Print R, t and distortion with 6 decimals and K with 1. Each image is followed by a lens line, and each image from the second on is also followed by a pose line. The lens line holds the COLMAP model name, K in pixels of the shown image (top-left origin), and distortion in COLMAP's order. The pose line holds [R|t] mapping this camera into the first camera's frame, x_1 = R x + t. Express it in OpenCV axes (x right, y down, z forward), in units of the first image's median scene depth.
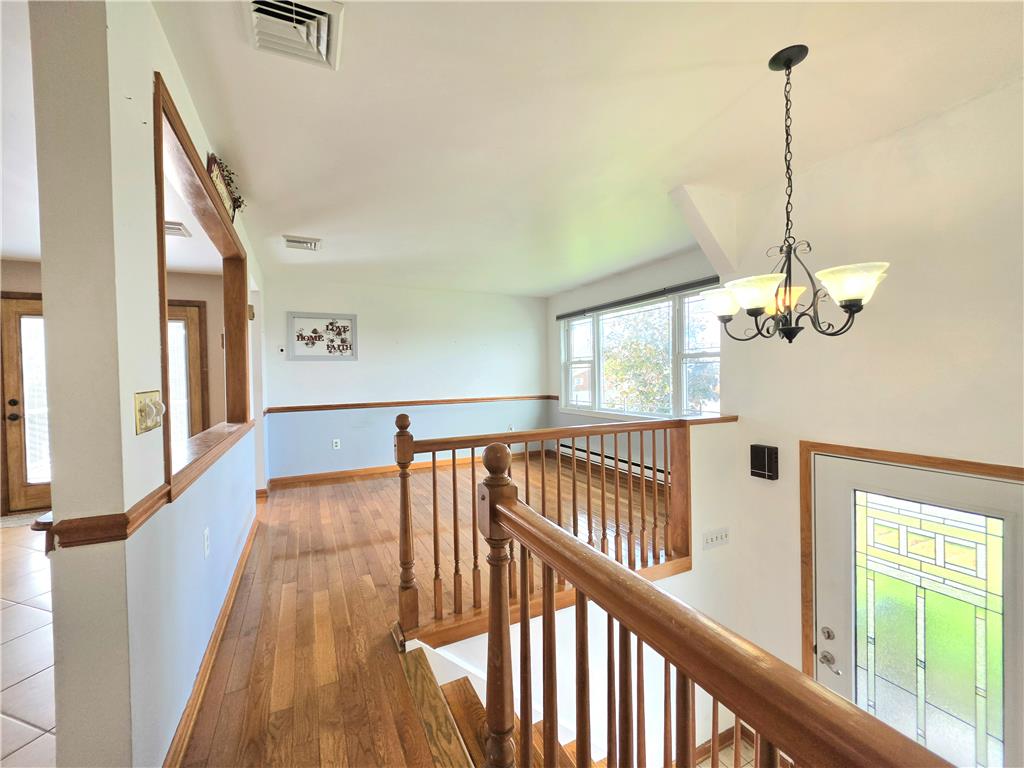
lens RADIAL K [[411.3, 0, 489.1], [0, 411.3, 381.2], [0, 0, 1]] dist [-0.004631, -0.000523]
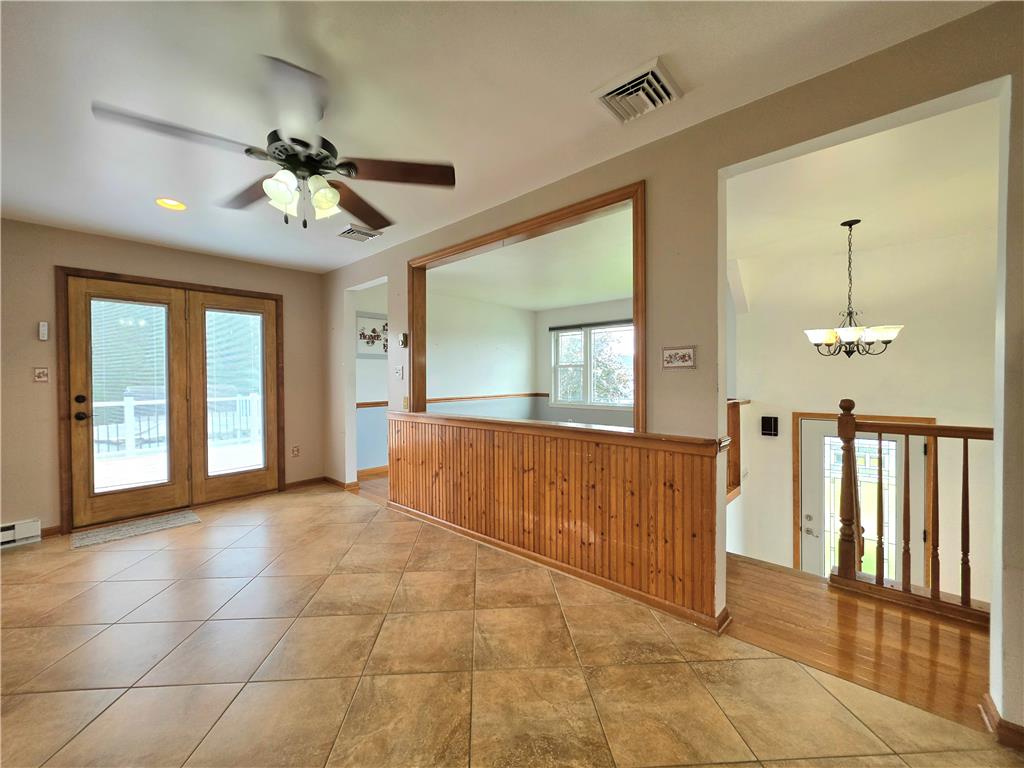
lens RADIAL K [[411.3, 0, 493.2], [0, 411.3, 380.6], [0, 0, 1]] dist [-0.004631, -0.000523]
pose [[0.928444, 0.008447, 0.371377, -0.685341], [-0.004396, 0.999921, -0.011752, 0.020593], [-0.371447, 0.009279, 0.928408, -0.105443]]
